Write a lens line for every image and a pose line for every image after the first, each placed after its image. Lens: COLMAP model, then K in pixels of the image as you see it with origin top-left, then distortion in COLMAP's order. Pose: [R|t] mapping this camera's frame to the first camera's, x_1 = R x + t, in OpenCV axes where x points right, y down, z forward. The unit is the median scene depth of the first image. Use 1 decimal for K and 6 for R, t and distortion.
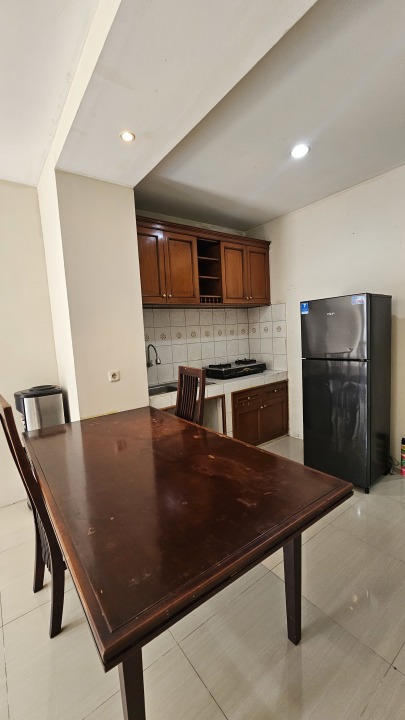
lens RADIAL K [[296.7, 0, 197.6], [0, 296.7, 362.9], [0, 0, 1]] dist [0.000975, -0.000401]
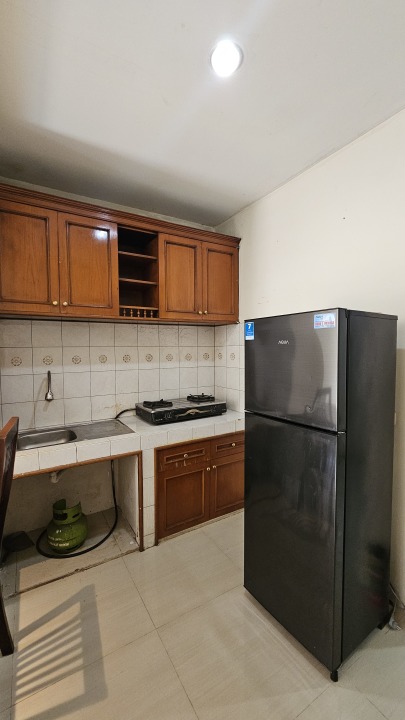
lens RADIAL K [[296.7, 0, 199.4], [0, 296.7, 362.6], [0, 0, 1]] dist [0.000975, -0.000401]
pose [[0.994046, 0.054867, -0.094134, 0.254677], [-0.059541, 0.997091, -0.047578, -0.065604], [0.091250, 0.052899, 0.994422, 0.304190]]
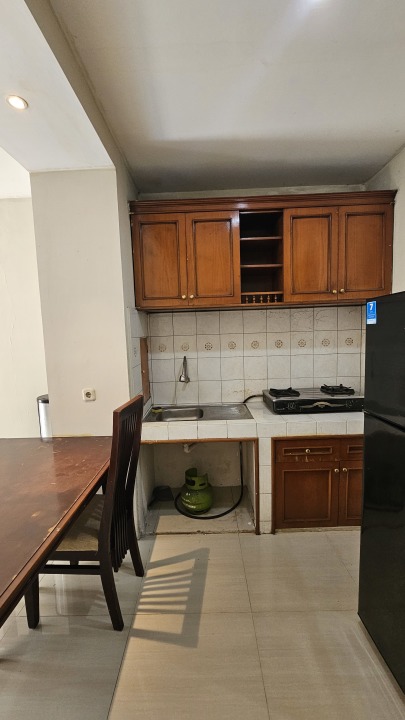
lens RADIAL K [[296.7, 0, 199.4], [0, 296.7, 362.4], [0, 0, 1]] dist [0.000975, -0.000401]
pose [[0.796368, 0.089148, -0.598207, 0.347947], [-0.074774, 0.996001, 0.048886, -0.083305], [0.600173, 0.005799, 0.799849, 0.348024]]
